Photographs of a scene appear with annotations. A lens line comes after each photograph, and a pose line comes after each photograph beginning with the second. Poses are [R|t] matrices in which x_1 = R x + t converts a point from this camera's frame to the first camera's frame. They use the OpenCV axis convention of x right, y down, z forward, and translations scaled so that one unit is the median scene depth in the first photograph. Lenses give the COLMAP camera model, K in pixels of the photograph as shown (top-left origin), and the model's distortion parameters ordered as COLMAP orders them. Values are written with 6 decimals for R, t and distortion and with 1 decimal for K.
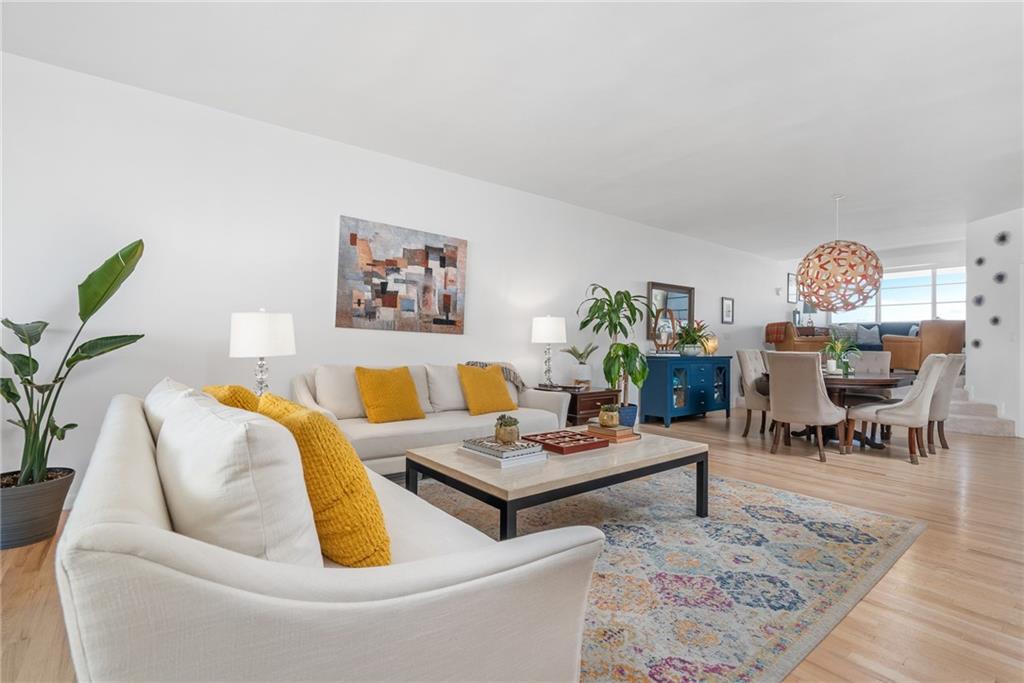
lens RADIAL K [[469.6, 0, 512.0], [0, 469.6, 341.5], [0, 0, 1]] dist [-0.000678, -0.000107]
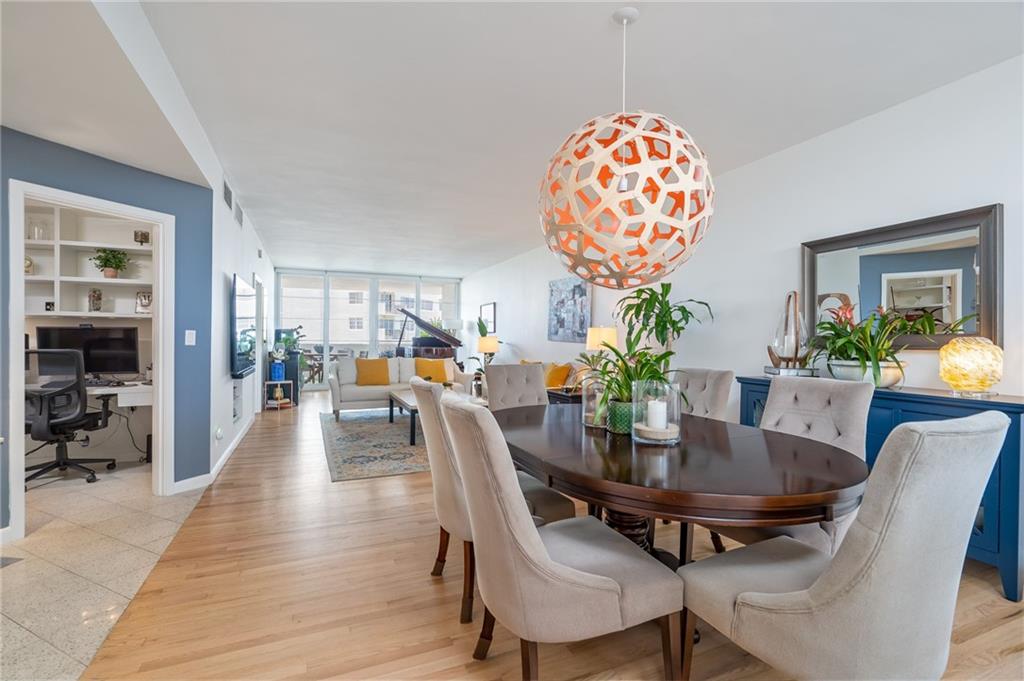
lens RADIAL K [[469.6, 0, 512.0], [0, 469.6, 340.5], [0, 0, 1]] dist [-0.000678, -0.000107]
pose [[-0.253755, -0.014212, -0.967164, 1.337007], [-0.008587, 0.999886, -0.012440, -0.005004], [0.967230, 0.005148, -0.253848, 1.188506]]
